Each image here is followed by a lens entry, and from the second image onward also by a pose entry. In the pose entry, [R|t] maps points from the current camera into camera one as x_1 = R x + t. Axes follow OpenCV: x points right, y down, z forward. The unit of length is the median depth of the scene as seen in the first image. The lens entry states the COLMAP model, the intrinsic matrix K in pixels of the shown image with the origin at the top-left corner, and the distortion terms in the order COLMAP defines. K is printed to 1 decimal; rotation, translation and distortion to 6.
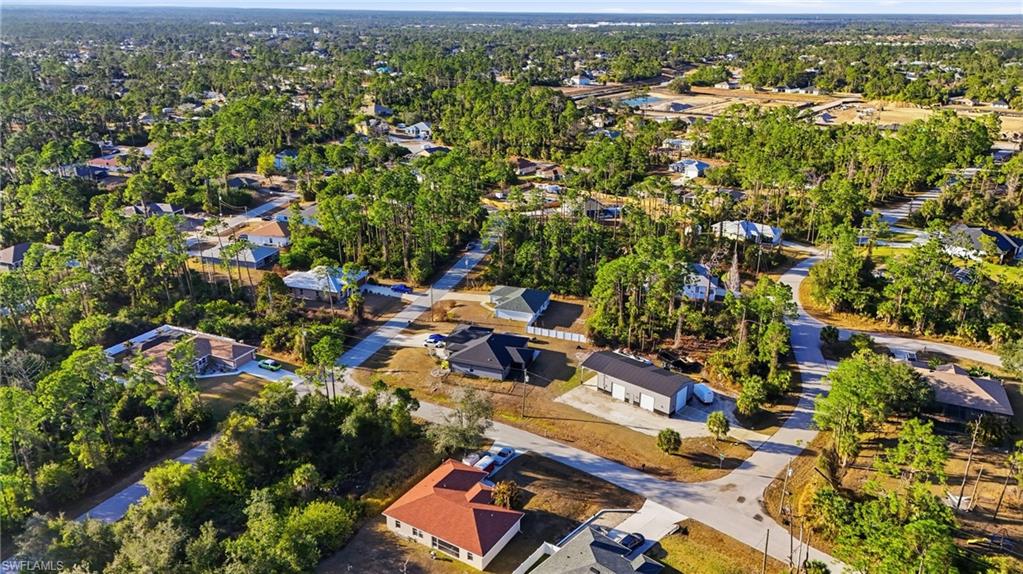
lens RADIAL K [[745.9, 0, 514.5], [0, 745.9, 284.2], [0, 0, 1]] dist [0.082831, -0.082459]
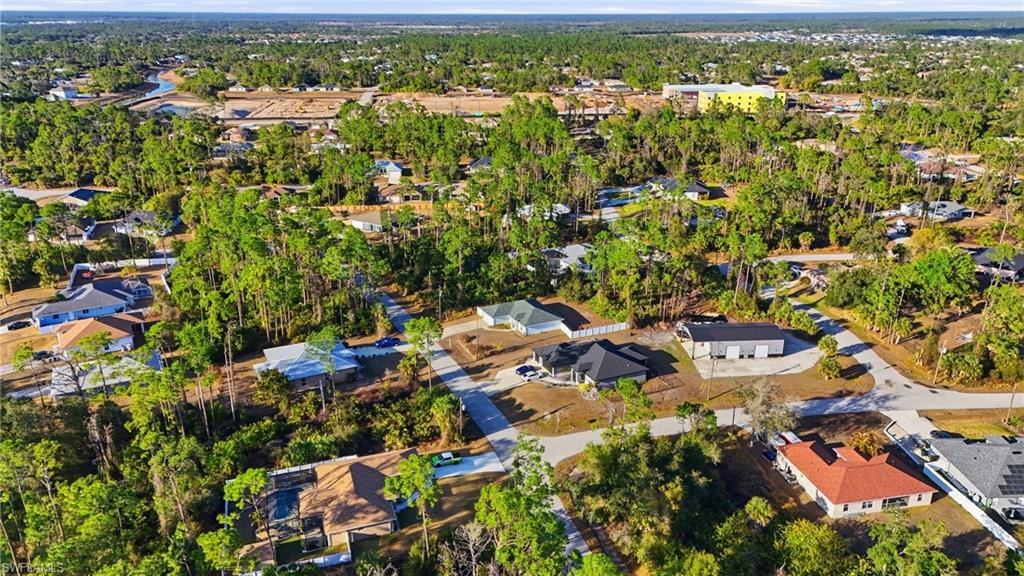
lens RADIAL K [[746.6, 0, 515.0], [0, 746.6, 285.2], [0, 0, 1]] dist [0.082831, -0.082459]
pose [[0.717238, -0.247425, 0.651421, -0.640135], [0.245862, 0.964573, 0.095665, -0.112042], [-0.652013, 0.091545, 0.752661, 0.282695]]
